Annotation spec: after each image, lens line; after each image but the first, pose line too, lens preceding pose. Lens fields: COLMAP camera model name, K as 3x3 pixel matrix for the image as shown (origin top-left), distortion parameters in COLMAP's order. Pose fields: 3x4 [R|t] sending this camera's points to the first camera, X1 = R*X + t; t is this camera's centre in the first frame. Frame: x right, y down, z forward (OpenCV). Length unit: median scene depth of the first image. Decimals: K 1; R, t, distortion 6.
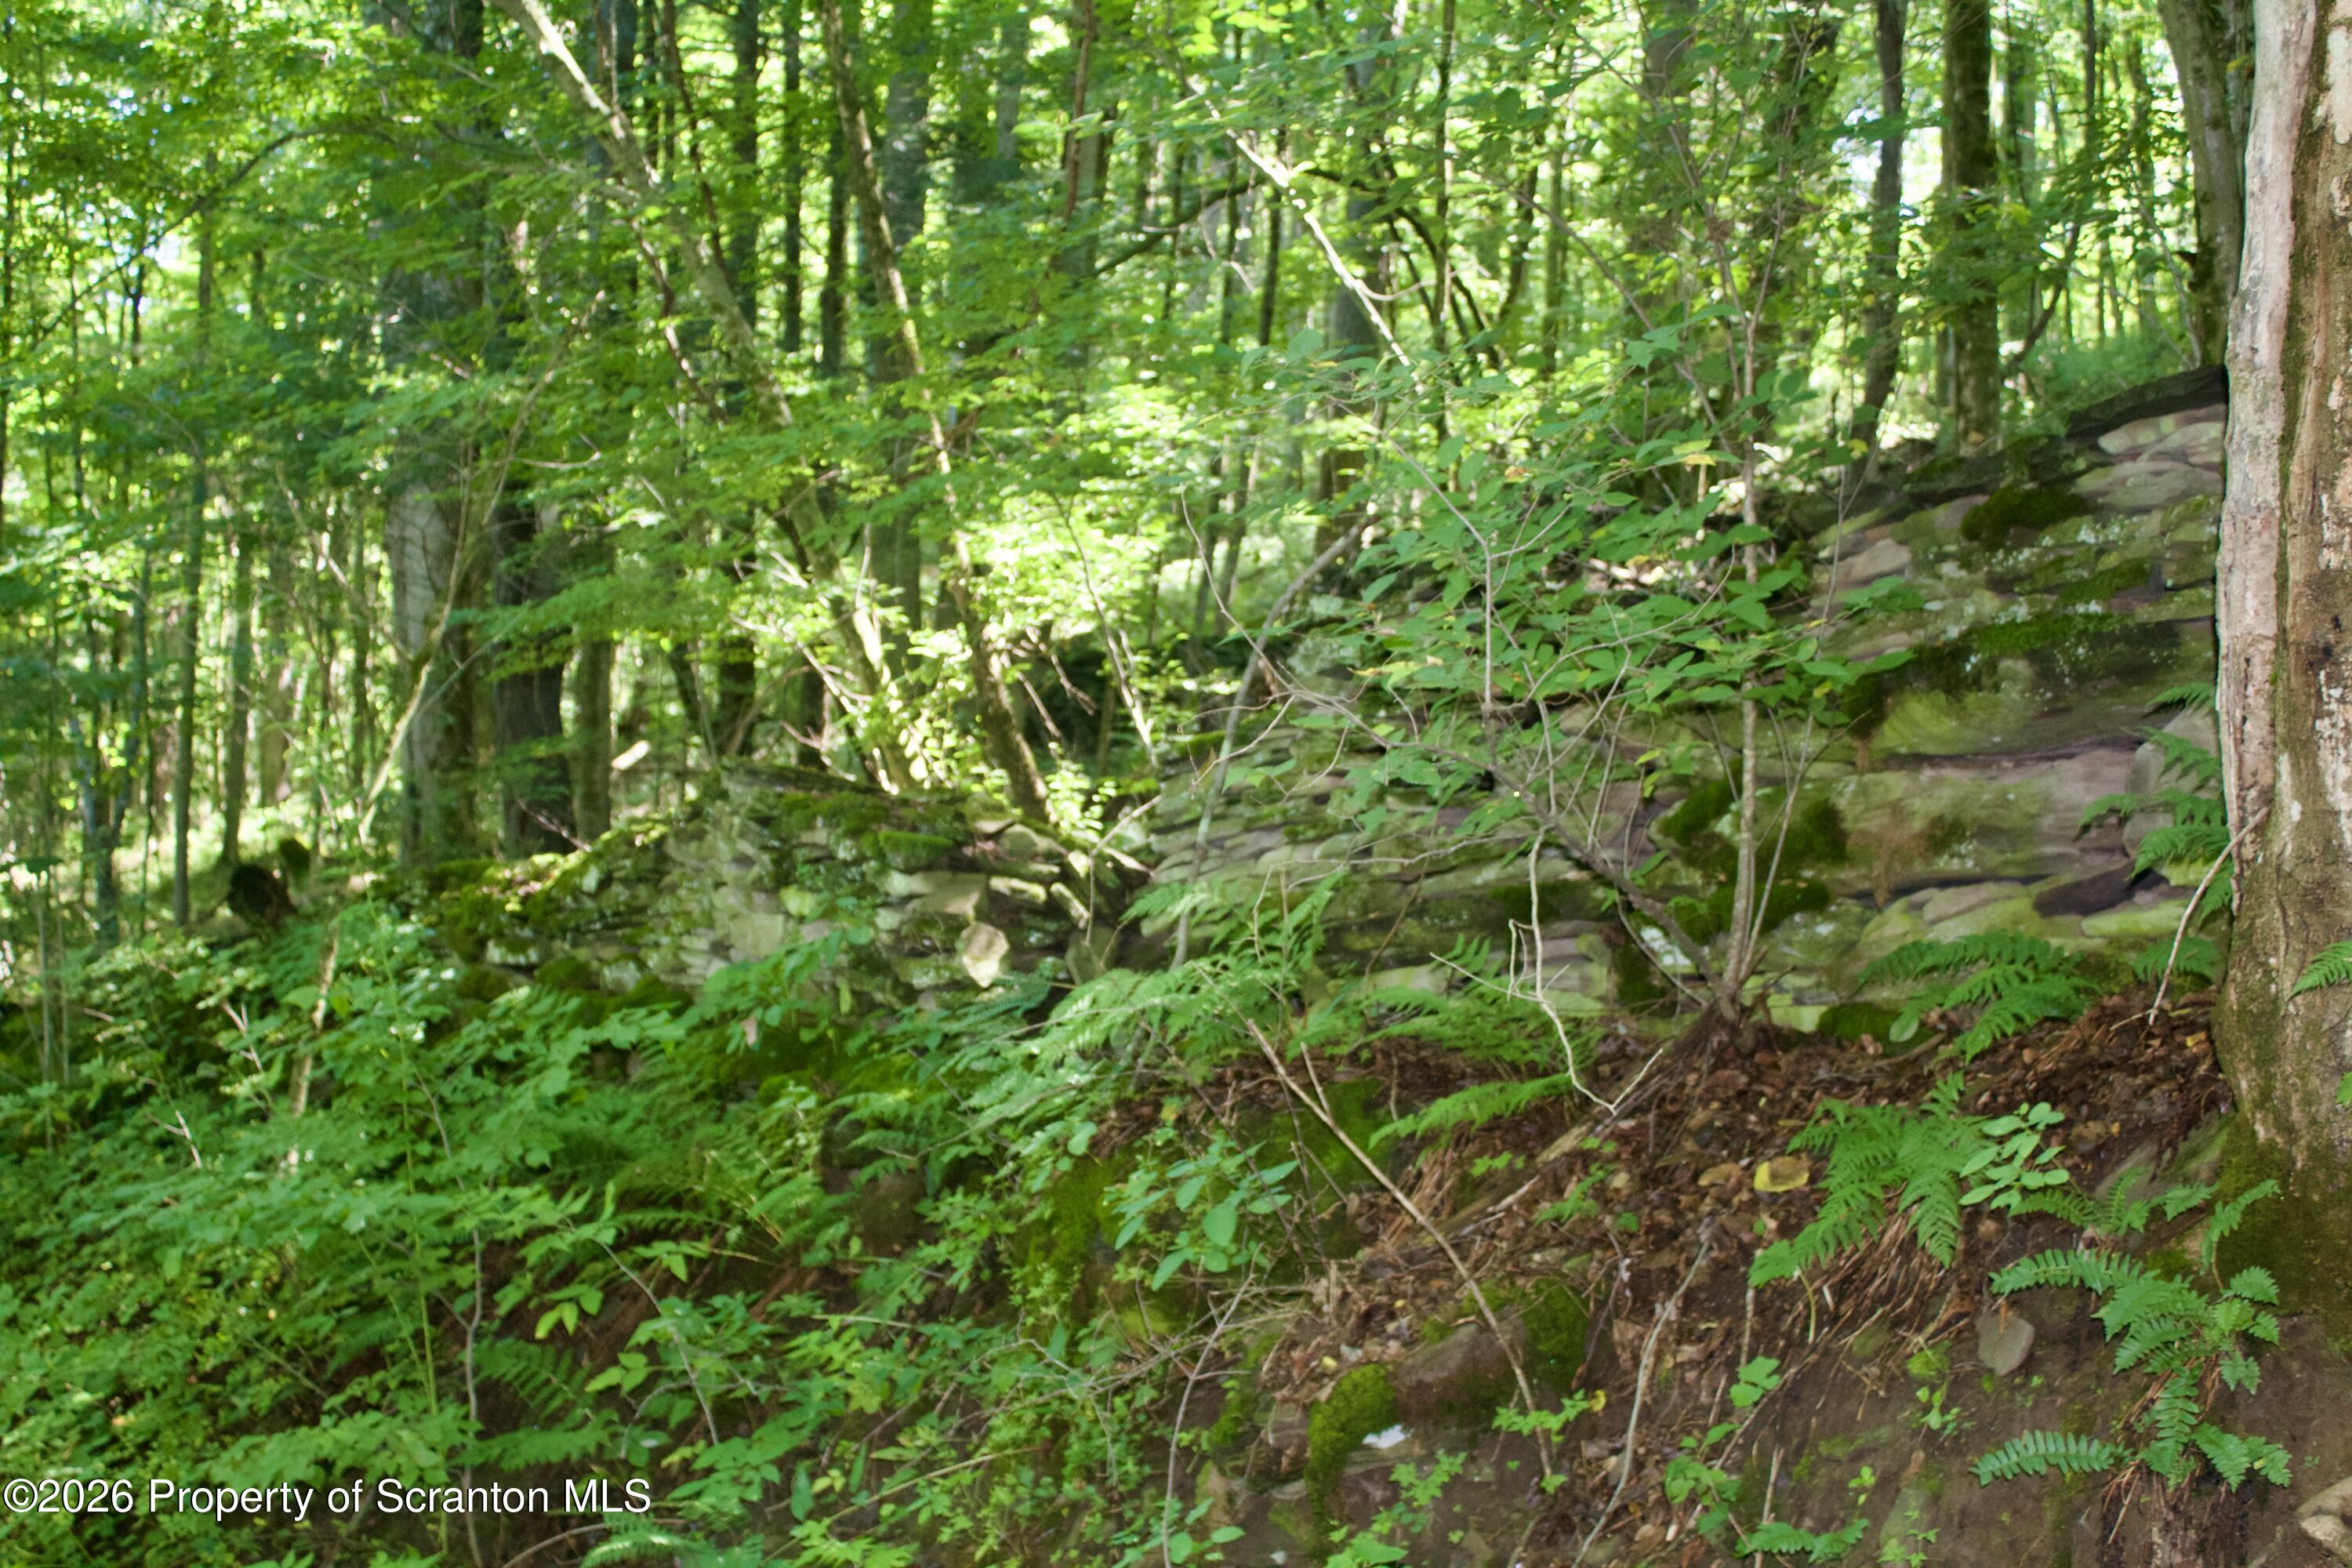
lens RADIAL K [[2988.8, 0, 1173.7], [0, 2988.8, 777.9], [0, 0, 1]] dist [-0.016510, 0.000000]
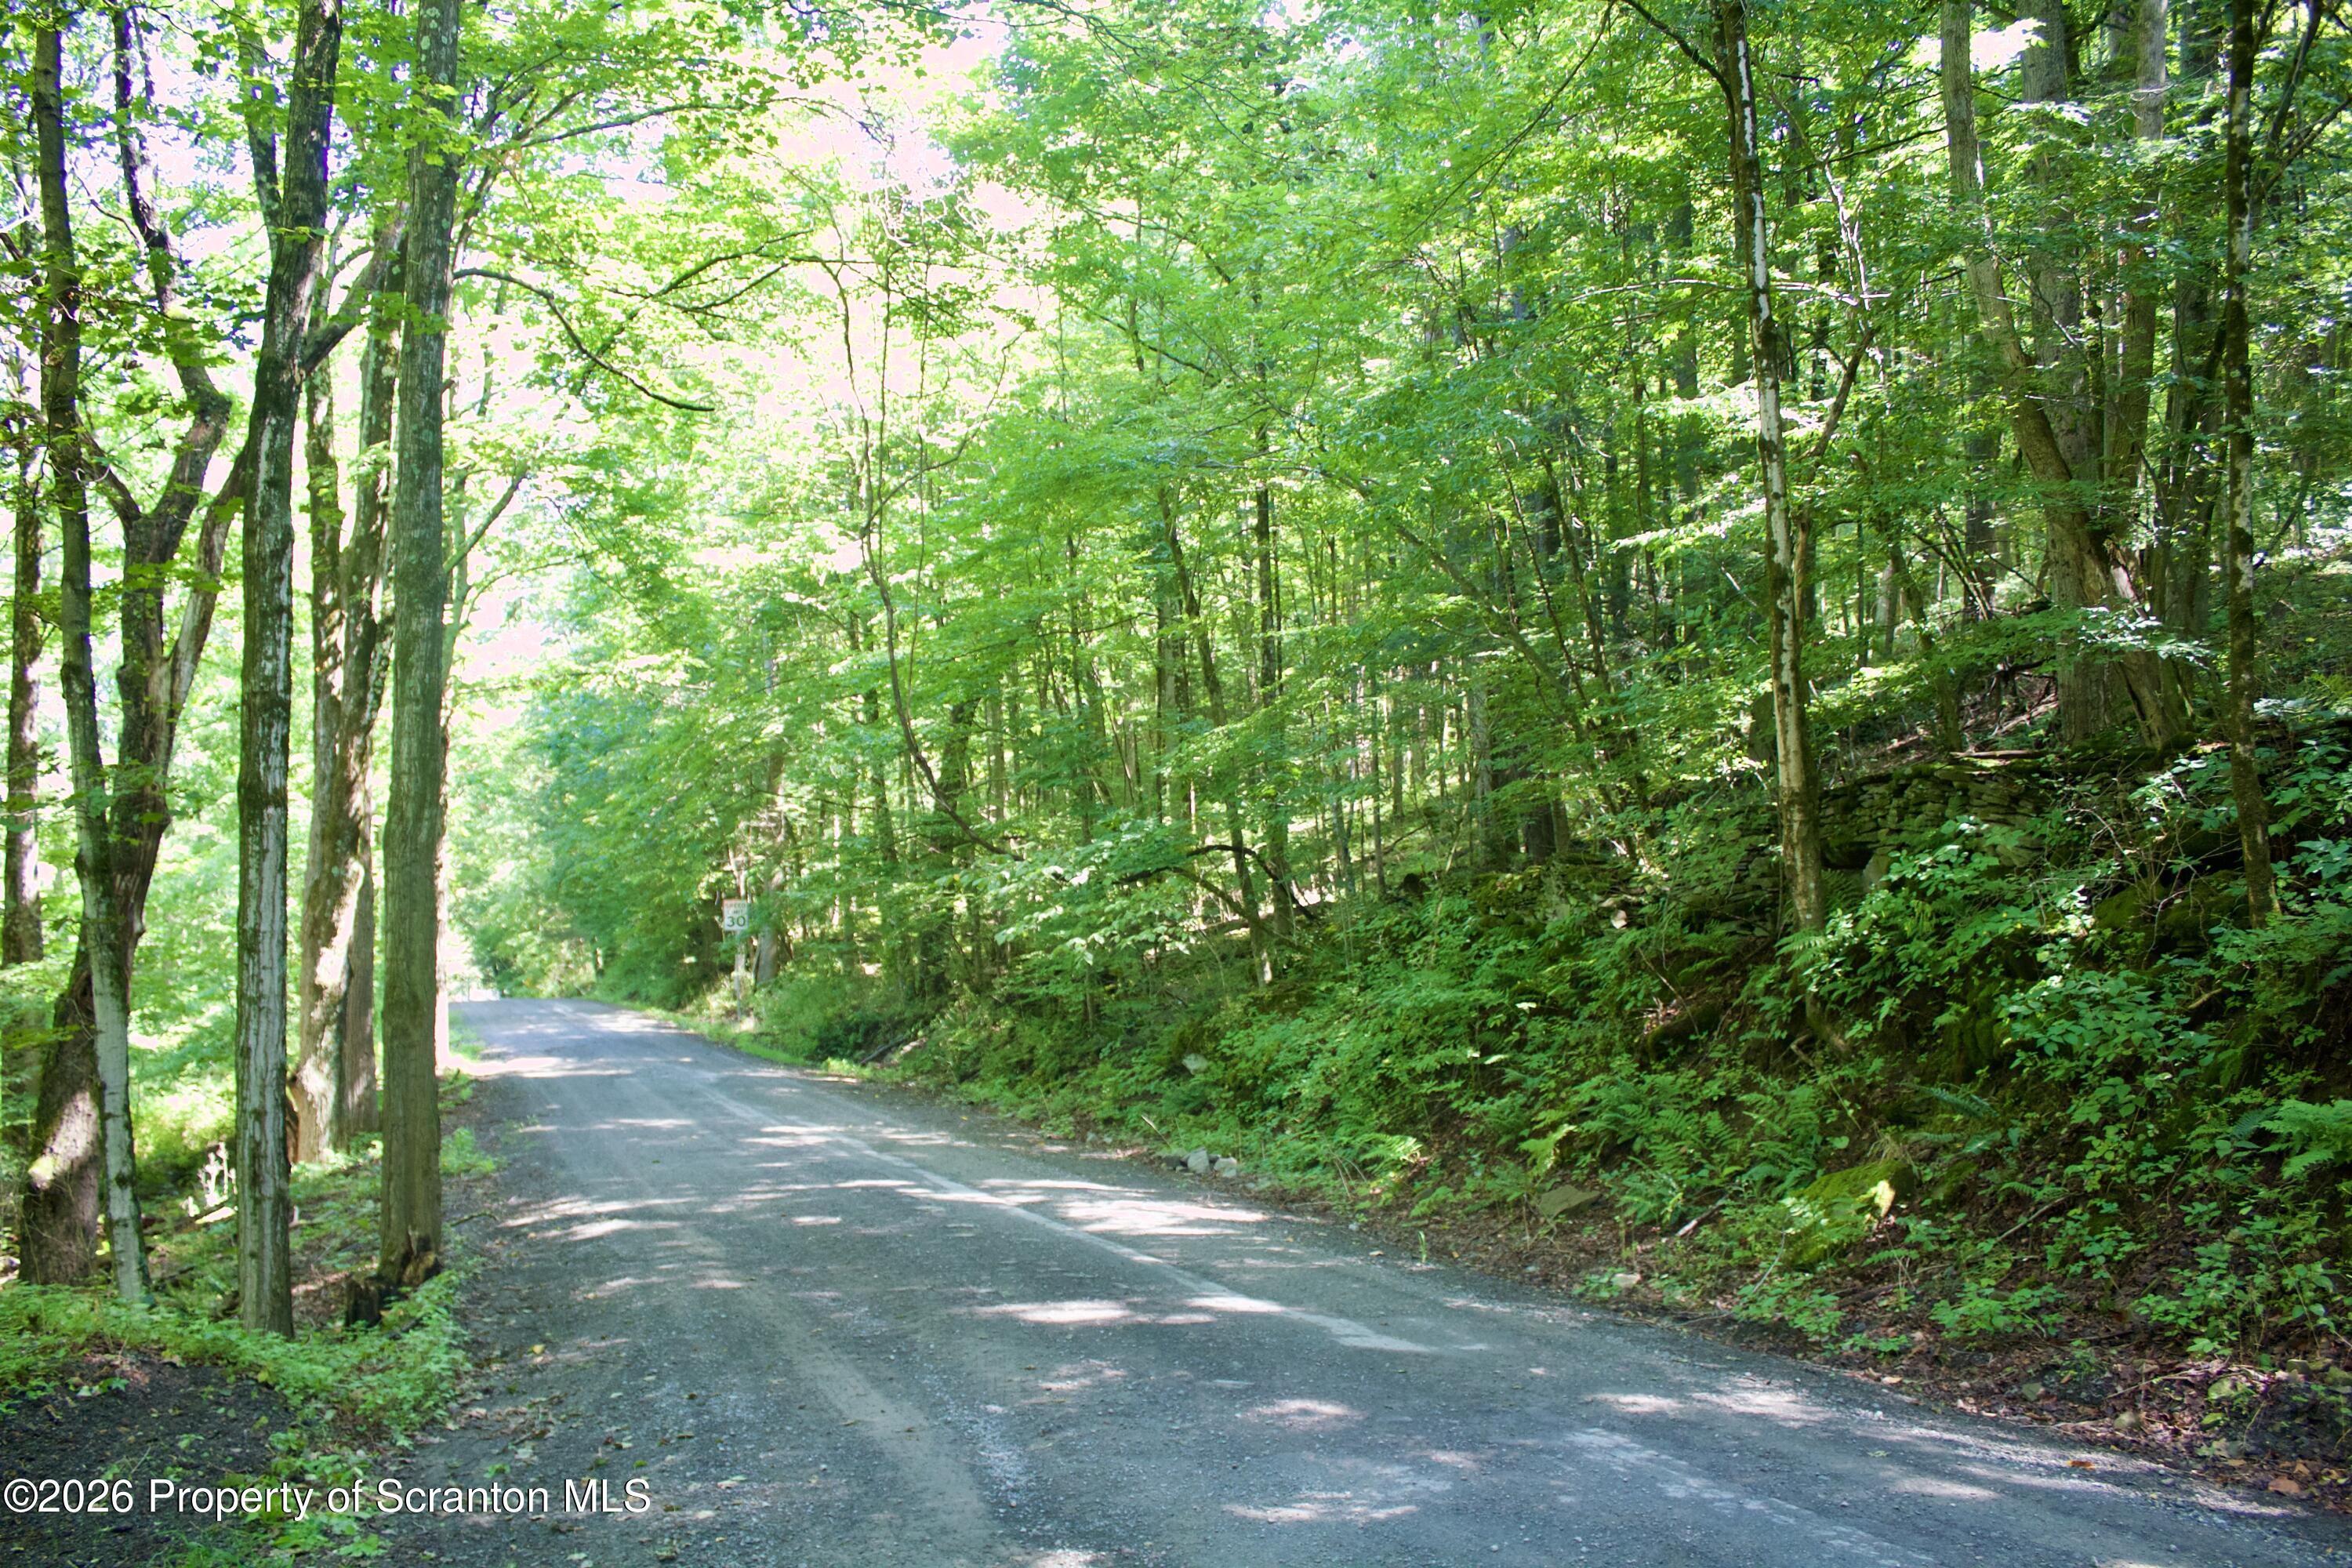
lens RADIAL K [[1981.3, 0, 1175.9], [0, 1981.3, 794.2], [0, 0, 1]] dist [-0.078944, 0.021437]
pose [[0.912054, -0.059556, -0.405722, 0.482660], [0.075091, 0.996924, 0.022463, -0.208115], [0.403136, -0.050953, 0.913721, -1.523527]]
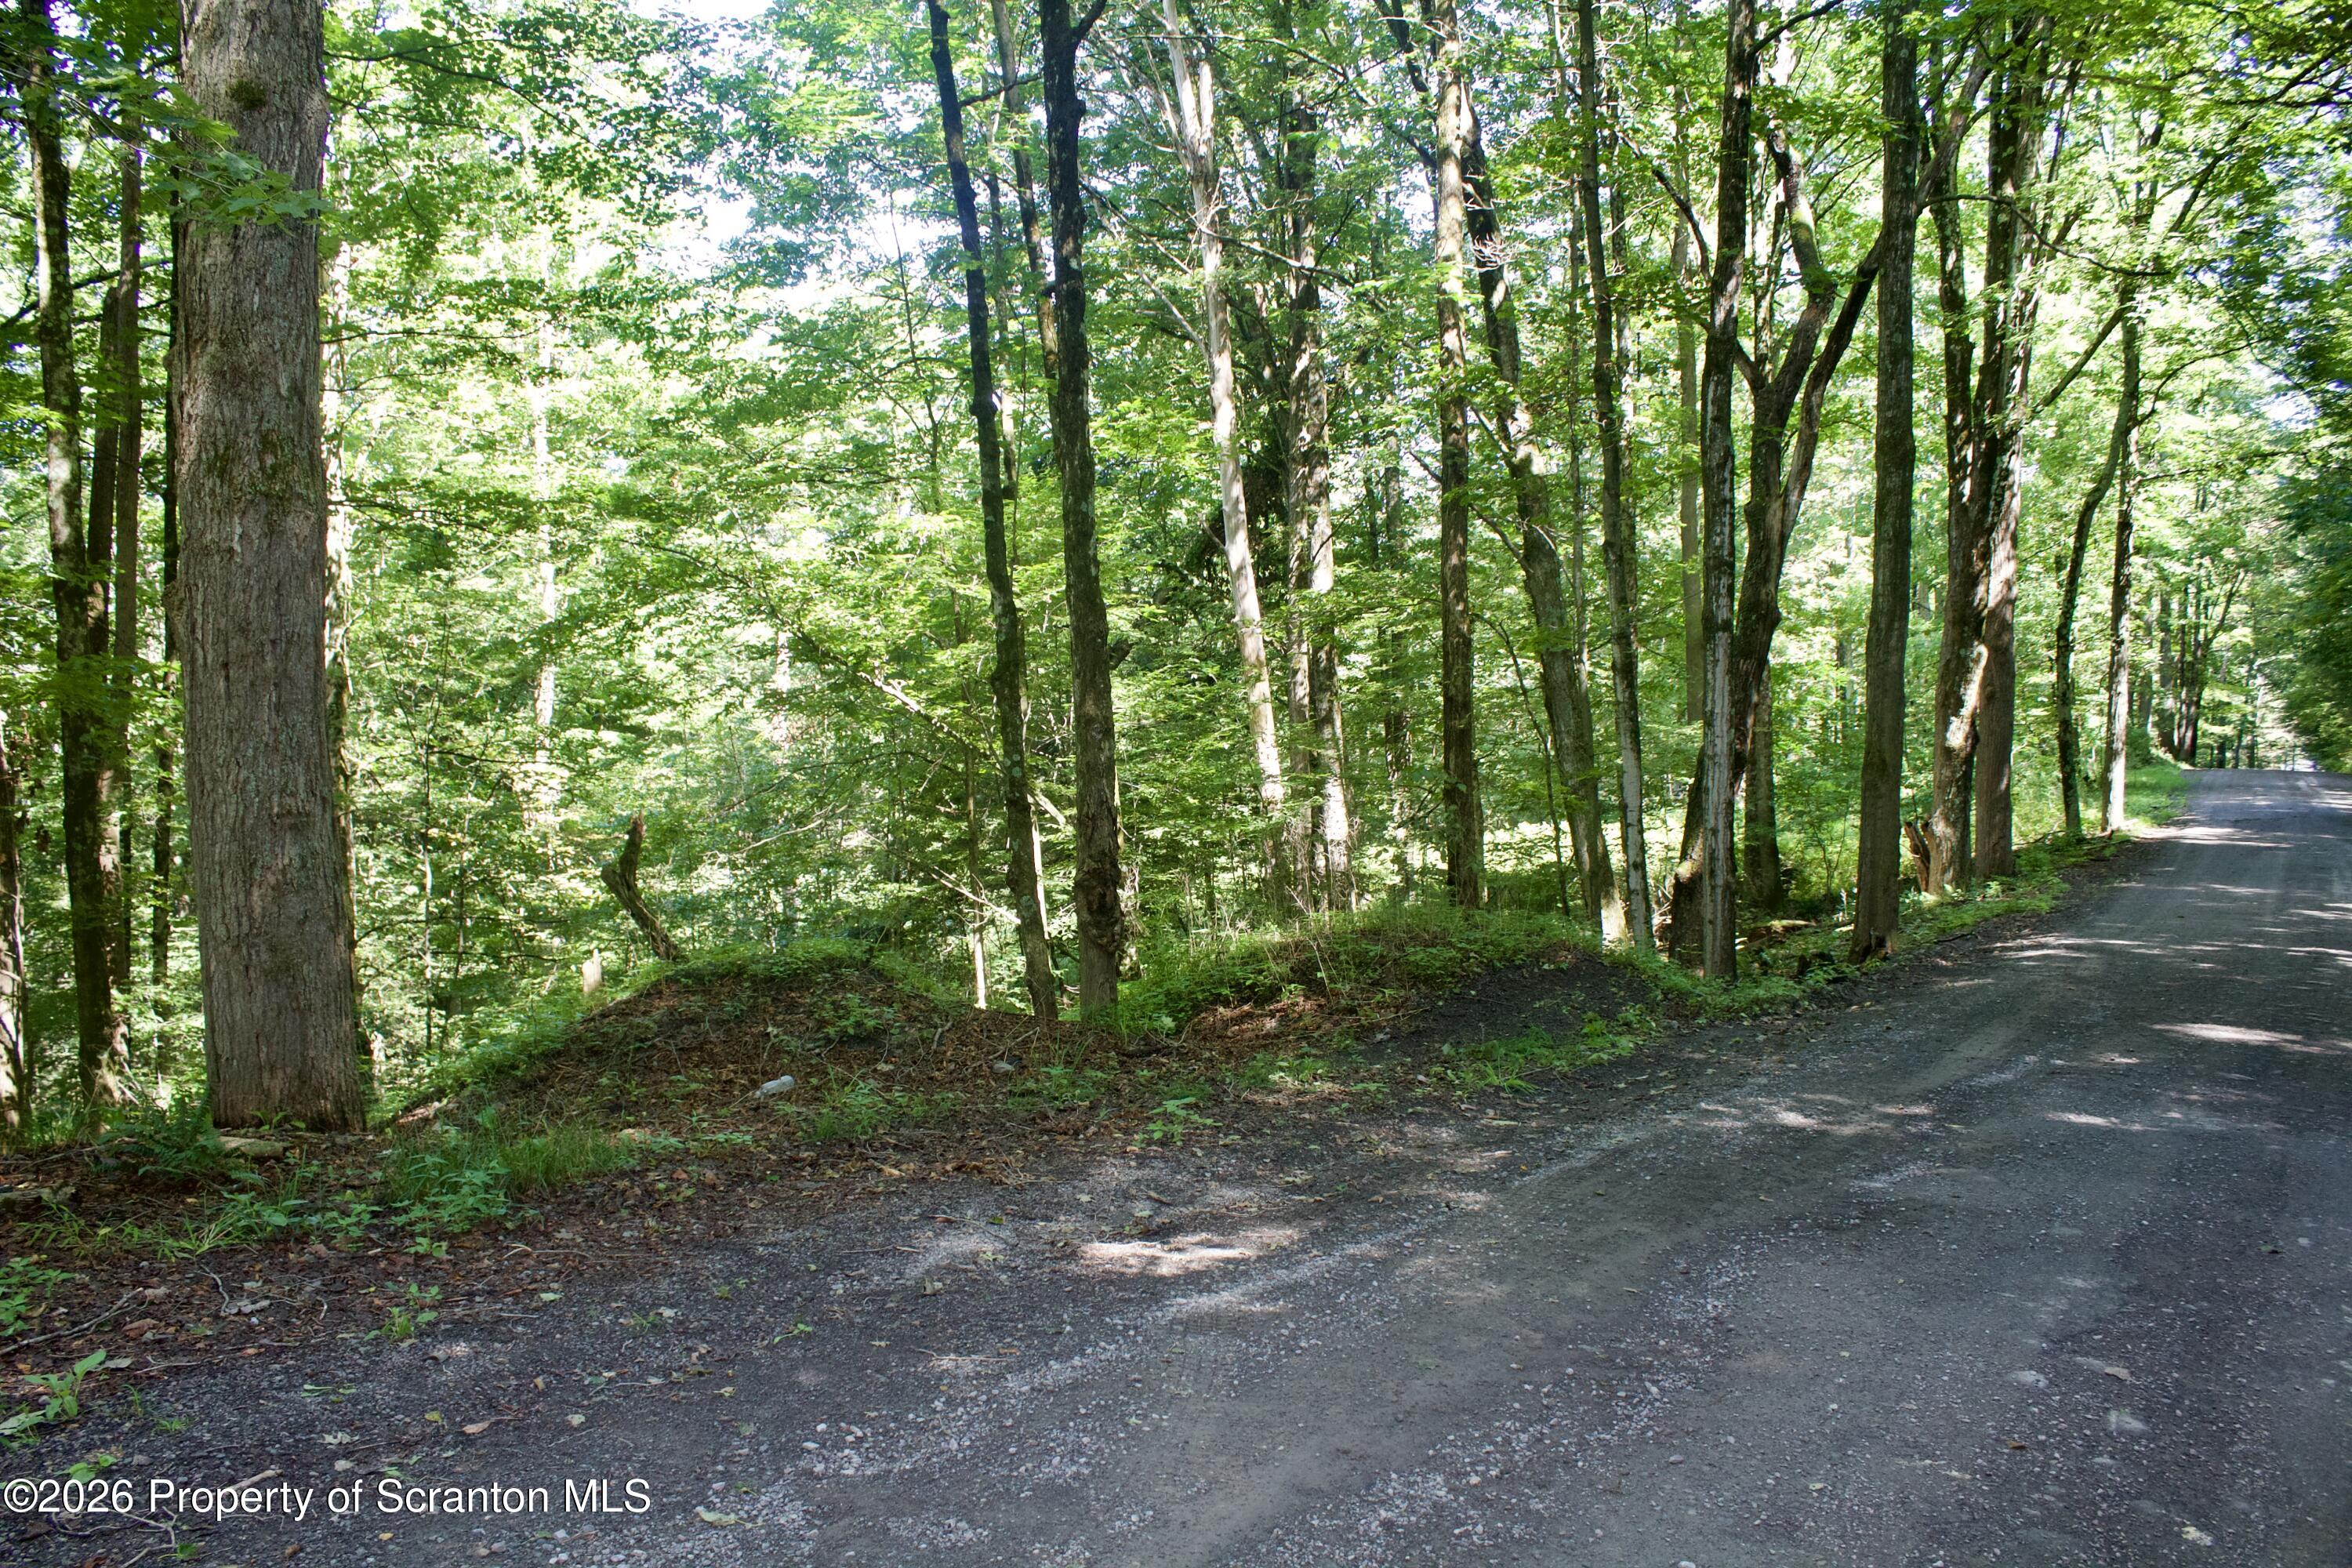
lens RADIAL K [[1981.3, 0, 1159.7], [0, 1981.3, 797.7], [0, 0, 1]] dist [-0.078944, 0.021437]
pose [[0.263704, 0.043011, -0.963644, 1.293731], [0.090625, 0.993482, 0.069143, -0.242496], [0.960337, -0.105564, 0.258087, -1.689055]]
